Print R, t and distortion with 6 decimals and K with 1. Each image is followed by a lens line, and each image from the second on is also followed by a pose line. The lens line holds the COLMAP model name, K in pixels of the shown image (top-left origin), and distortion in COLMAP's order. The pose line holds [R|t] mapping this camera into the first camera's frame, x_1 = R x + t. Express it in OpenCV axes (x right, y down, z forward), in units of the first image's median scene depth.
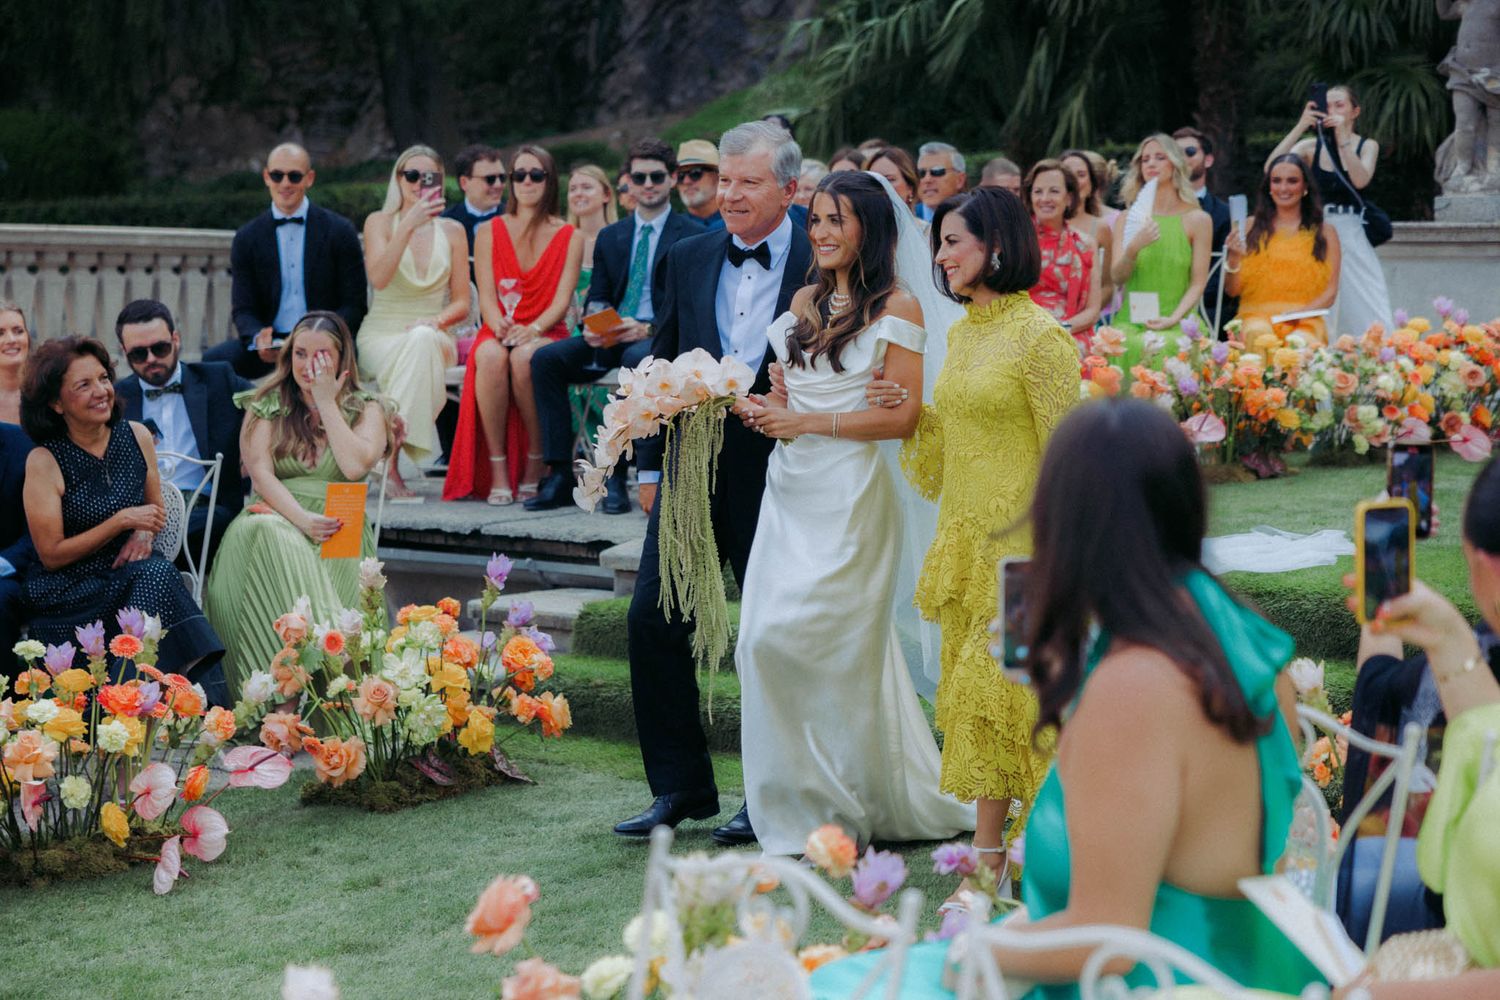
lens RADIAL K [[2871.8, 0, 750.0], [0, 2871.8, 500.0], [0, 0, 1]] dist [0.020686, -0.273510]
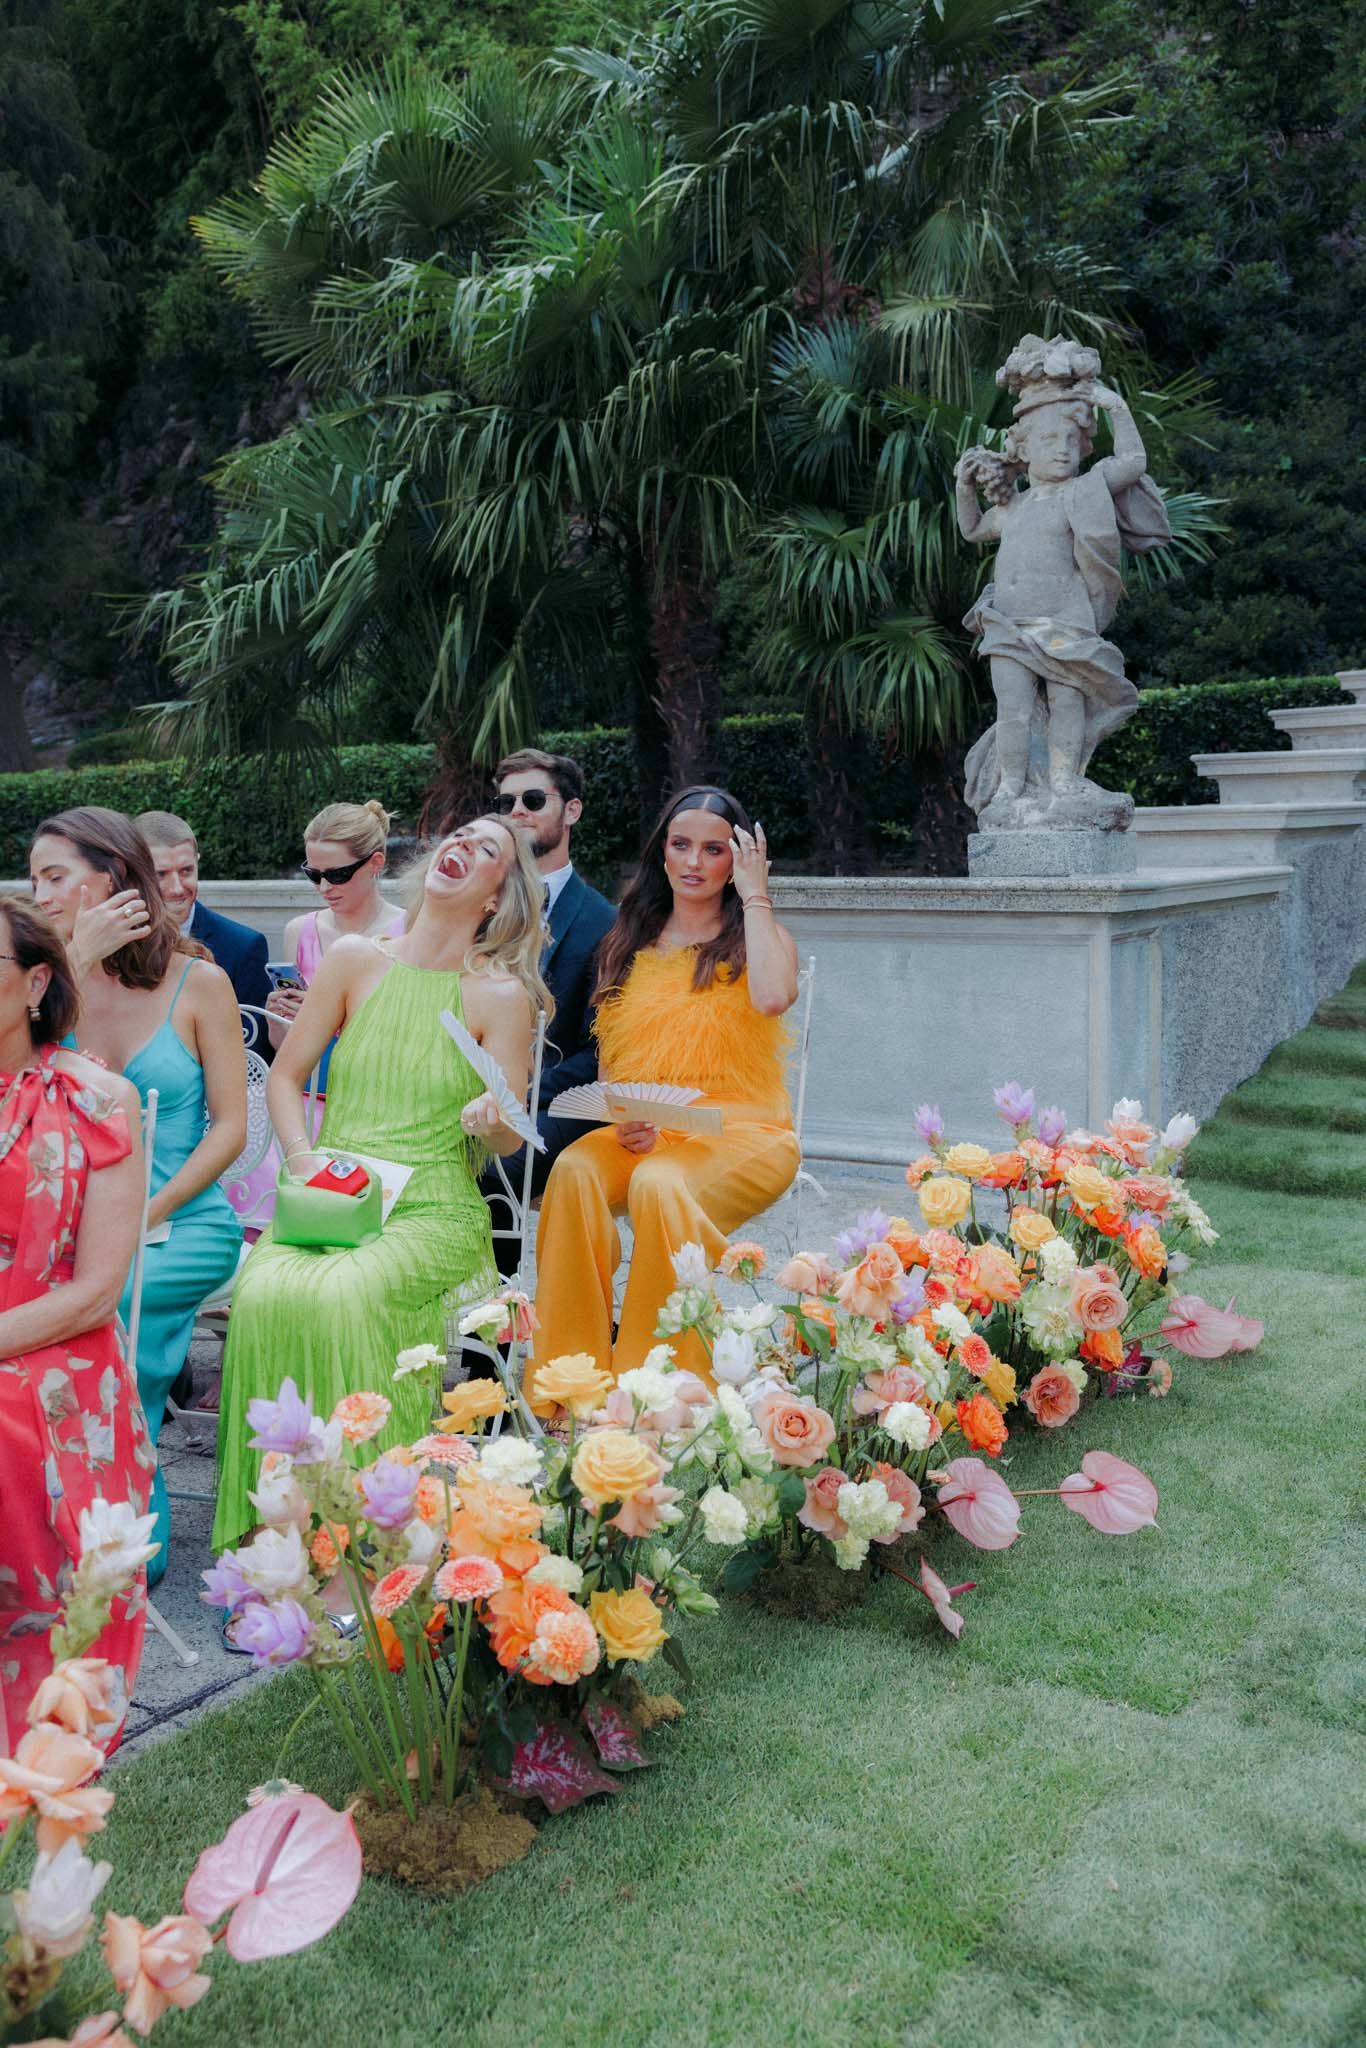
lens RADIAL K [[2106.2, 0, 683.0], [0, 2106.2, 1024.0], [0, 0, 1]] dist [-0.003537, -0.000525]
pose [[0.992341, -0.041161, 0.116469, 0.126098], [0.038516, 0.998948, 0.024868, -0.079073], [-0.117370, -0.020191, 0.992883, 0.567579]]
